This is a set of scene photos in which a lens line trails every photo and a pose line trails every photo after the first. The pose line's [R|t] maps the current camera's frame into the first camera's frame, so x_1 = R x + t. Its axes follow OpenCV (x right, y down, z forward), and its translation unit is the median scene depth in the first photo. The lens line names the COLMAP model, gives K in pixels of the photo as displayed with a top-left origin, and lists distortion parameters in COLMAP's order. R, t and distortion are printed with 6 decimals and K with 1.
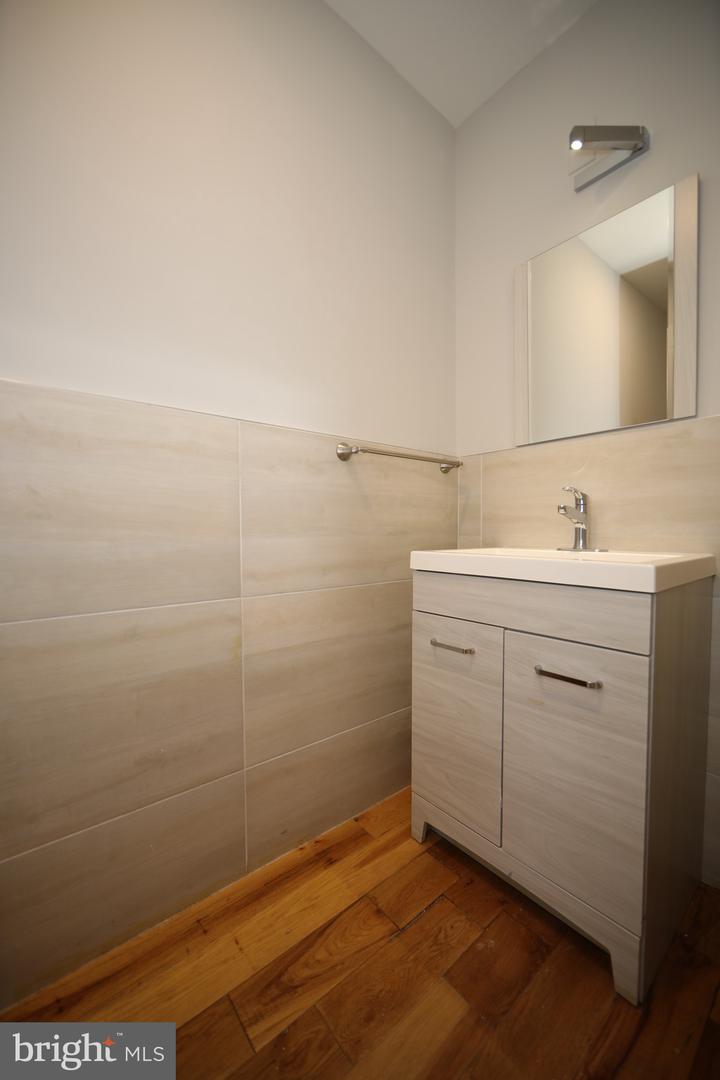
lens RADIAL K [[424.5, 0, 360.0], [0, 424.5, 540.0], [0, 0, 1]] dist [-0.009746, 0.000553]
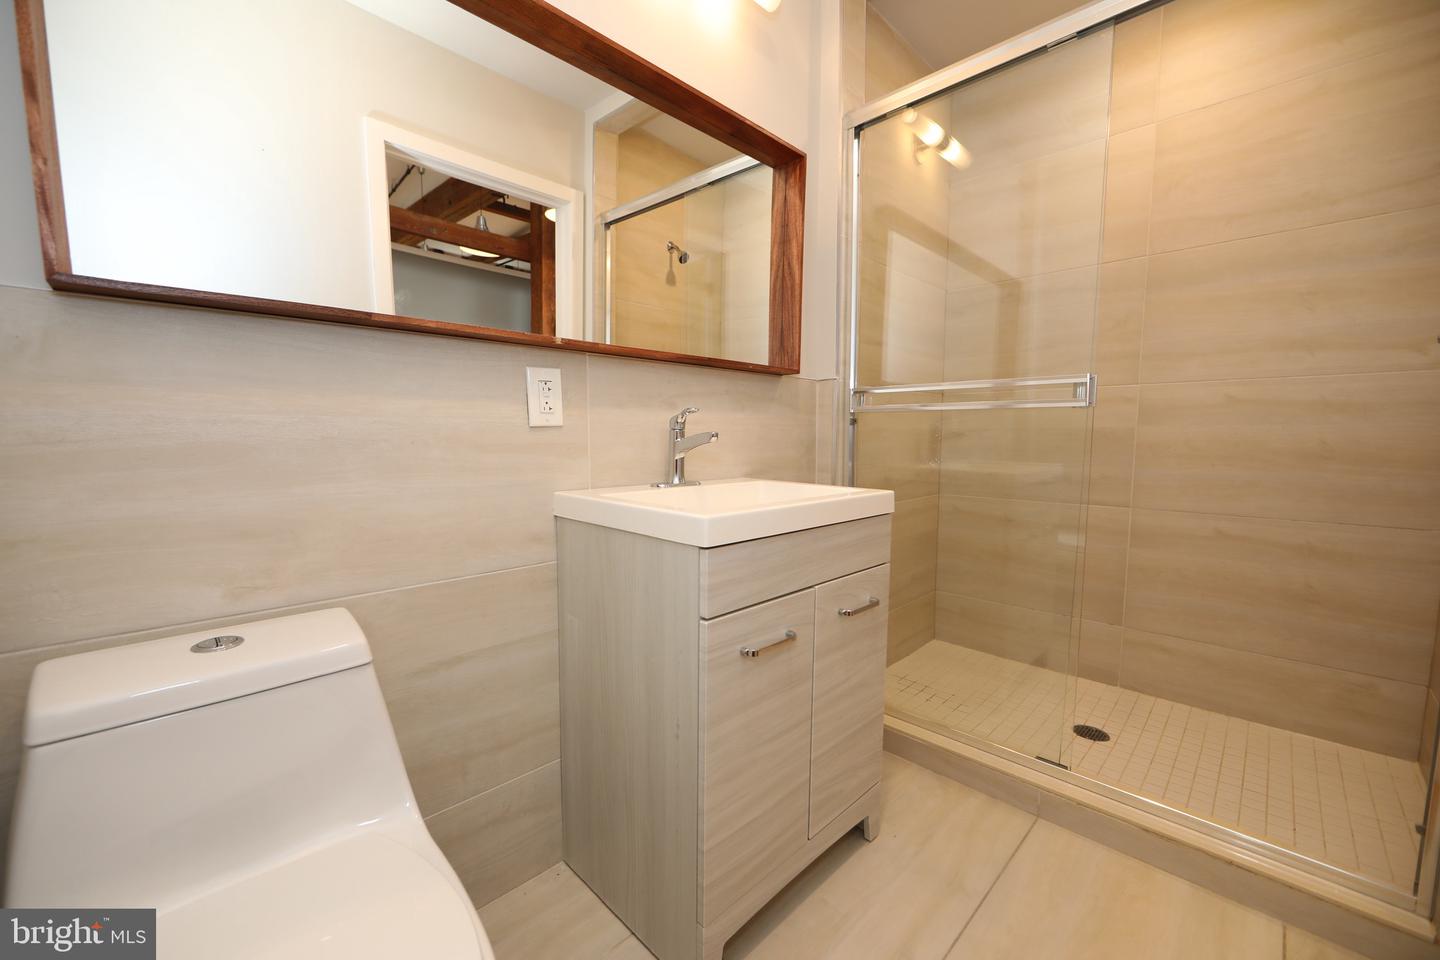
lens RADIAL K [[566.0, 0, 711.1], [0, 566.0, 486.8], [0, 0, 1]] dist [-0.009746, 0.000553]
pose [[-0.084646, -0.095176, 0.991855, -0.620733], [0.017381, 0.995135, 0.096974, -0.082957], [-0.996260, 0.025448, -0.082580, 1.109852]]
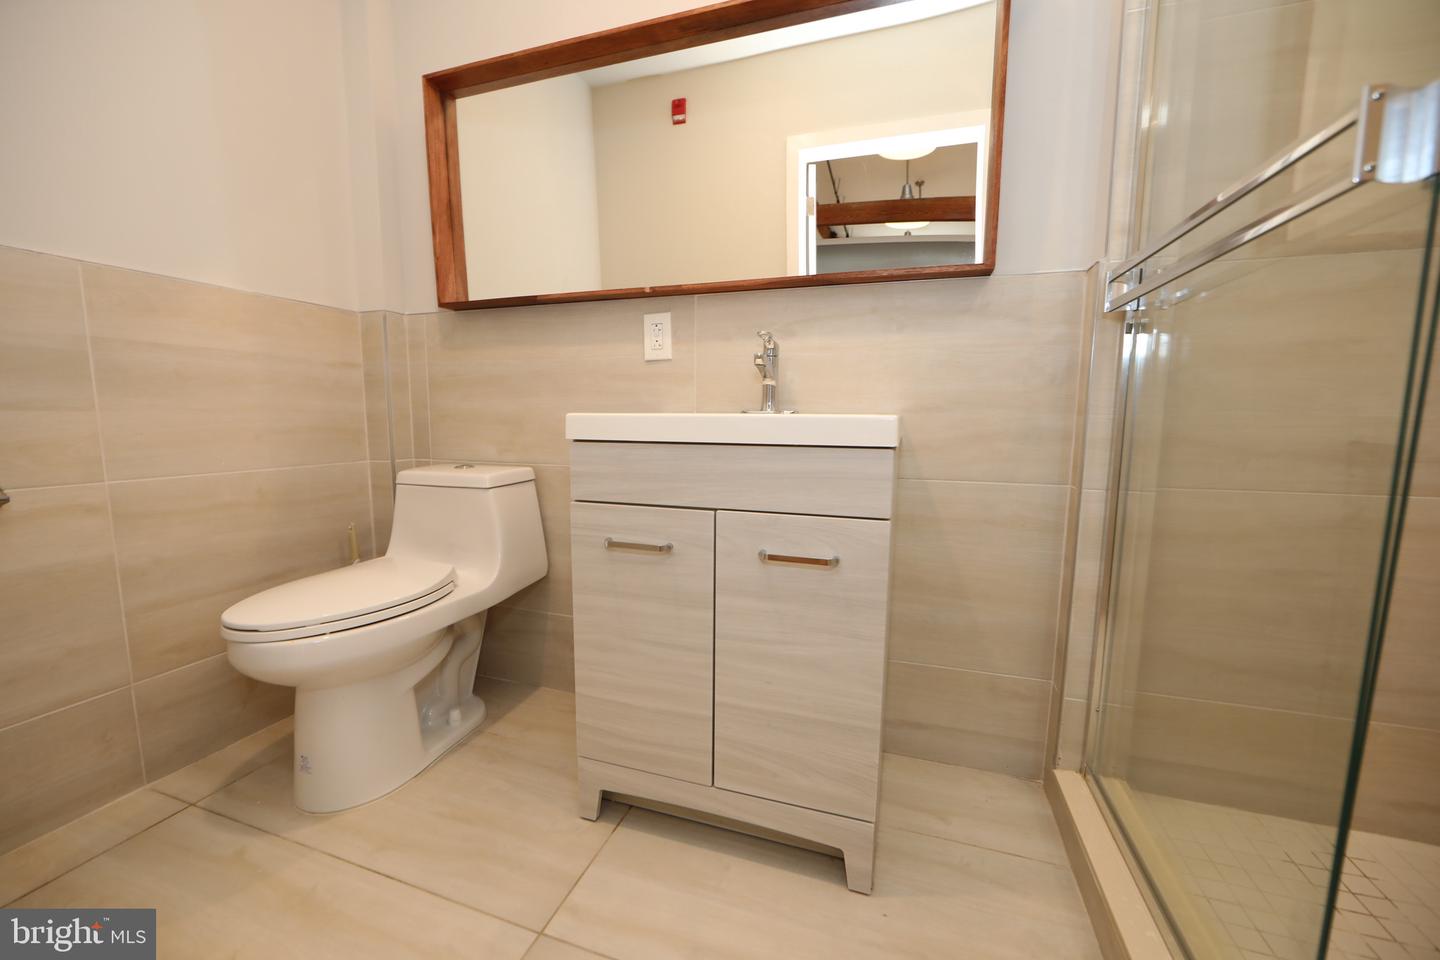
lens RADIAL K [[566.0, 0, 711.1], [0, 566.0, 486.8], [0, 0, 1]] dist [-0.009746, 0.000553]
pose [[0.852781, -0.063332, 0.518415, -0.156884], [0.007271, 0.993964, 0.109465, 0.049698], [-0.522219, -0.089580, 0.848094, 0.132914]]
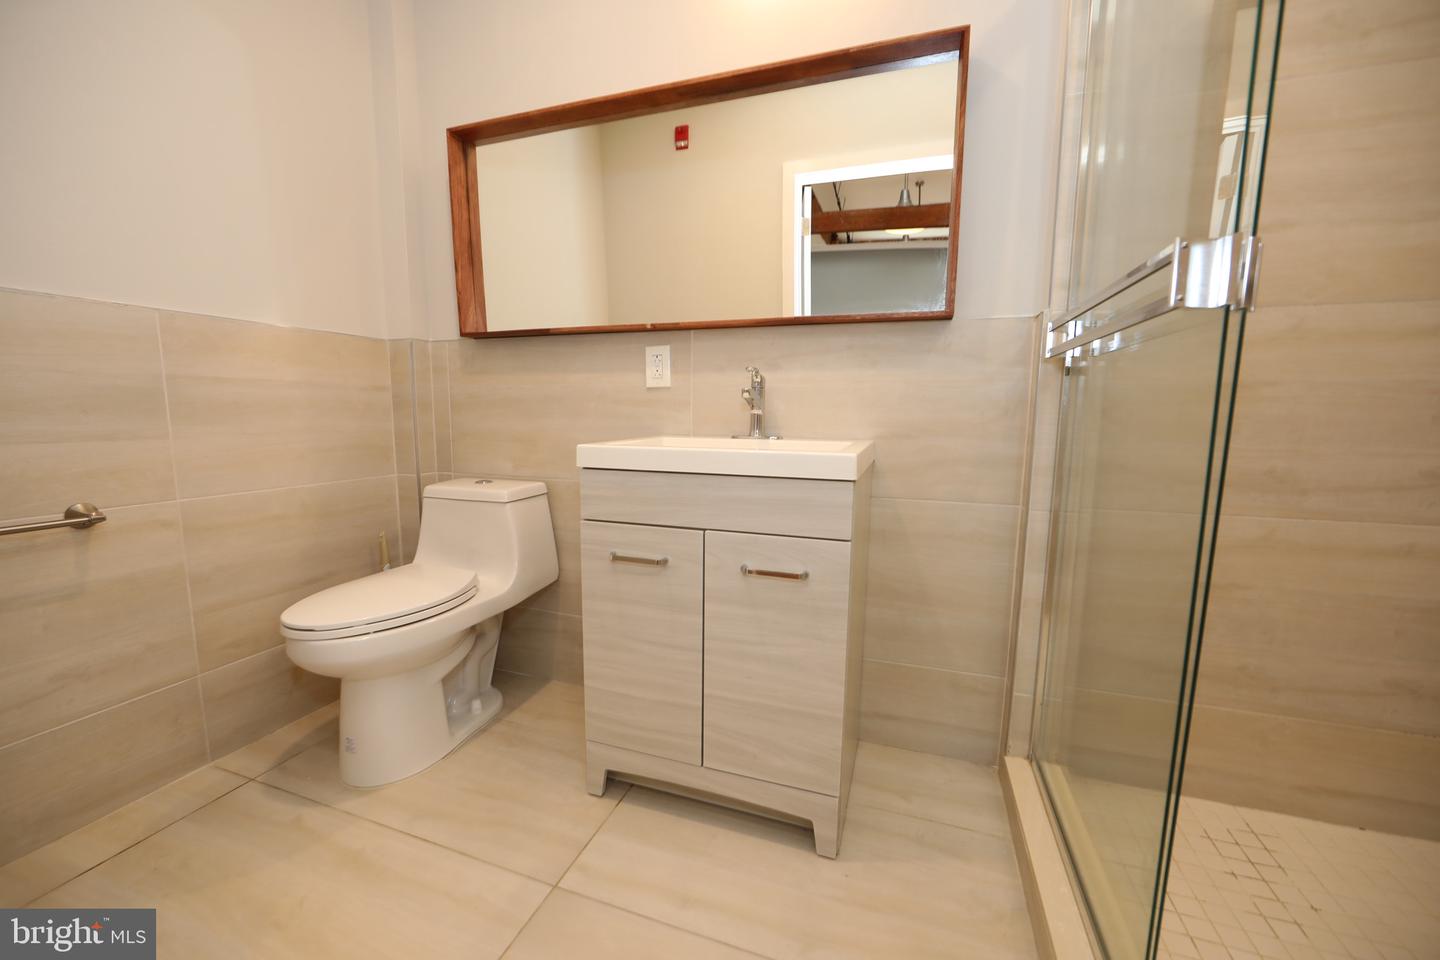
lens RADIAL K [[566.0, 0, 711.1], [0, 566.0, 486.8], [0, 0, 1]] dist [-0.009746, 0.000553]
pose [[0.857980, -0.063597, 0.509732, -0.204864], [0.004211, 0.993144, 0.116821, -0.014829], [-0.513667, -0.098083, 0.852365, 0.000302]]
